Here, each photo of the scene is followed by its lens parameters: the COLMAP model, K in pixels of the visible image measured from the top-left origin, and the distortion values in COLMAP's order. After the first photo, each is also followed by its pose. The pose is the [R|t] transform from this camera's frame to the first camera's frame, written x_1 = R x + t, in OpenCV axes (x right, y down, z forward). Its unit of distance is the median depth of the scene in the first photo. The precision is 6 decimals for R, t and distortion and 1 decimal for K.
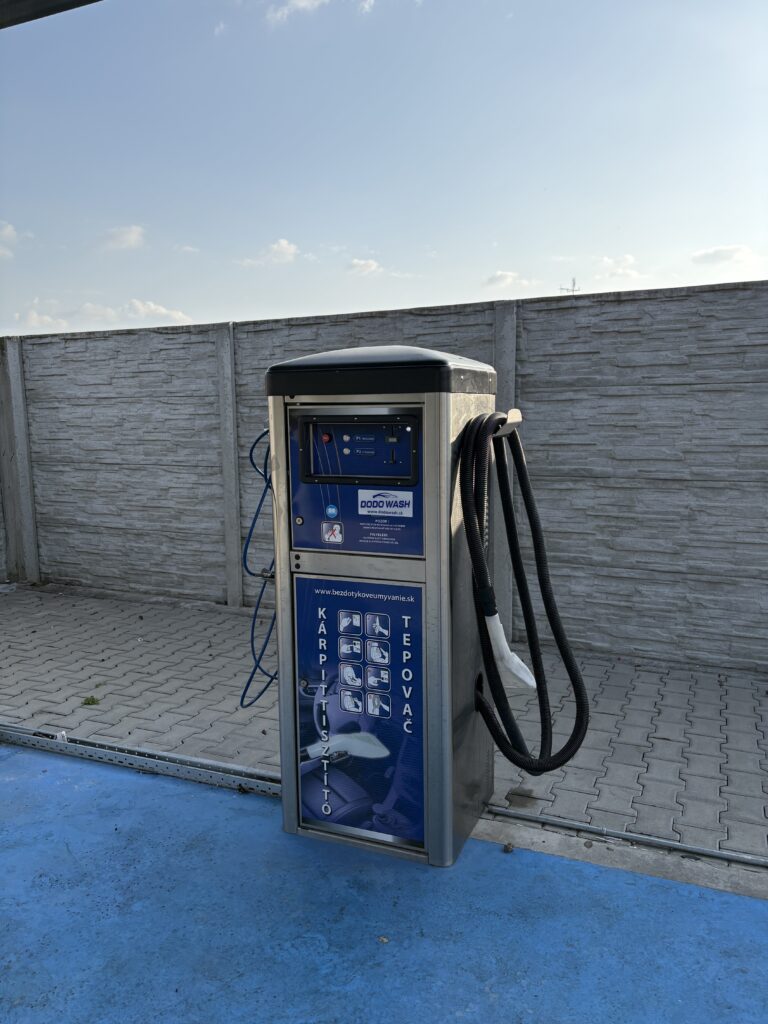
lens RADIAL K [[774.1, 0, 384.7], [0, 774.1, 514.3], [0, 0, 1]] dist [0.028072, 0.030420]
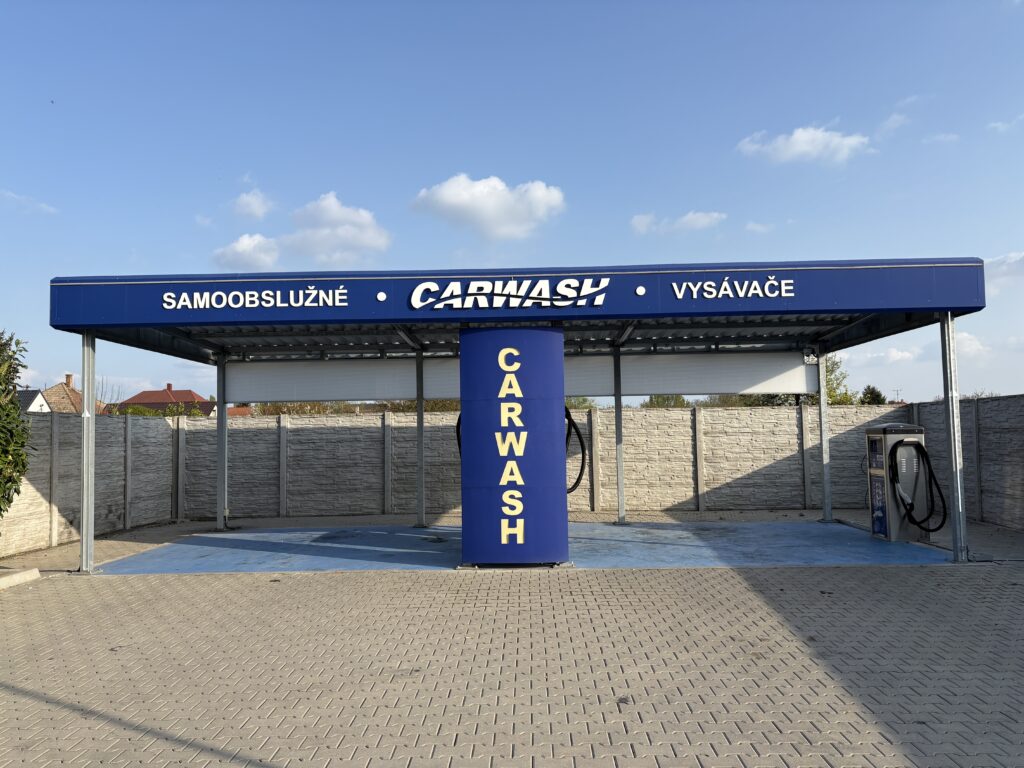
lens RADIAL K [[774.1, 0, 511.9], [0, 774.1, 385.4], [0, 0, 1]] dist [0.028072, 0.030420]
pose [[0.368598, -0.052301, -0.928116, 3.243250], [-0.114449, 0.988267, -0.101144, 0.257543], [0.922517, 0.143503, 0.358287, -2.529463]]
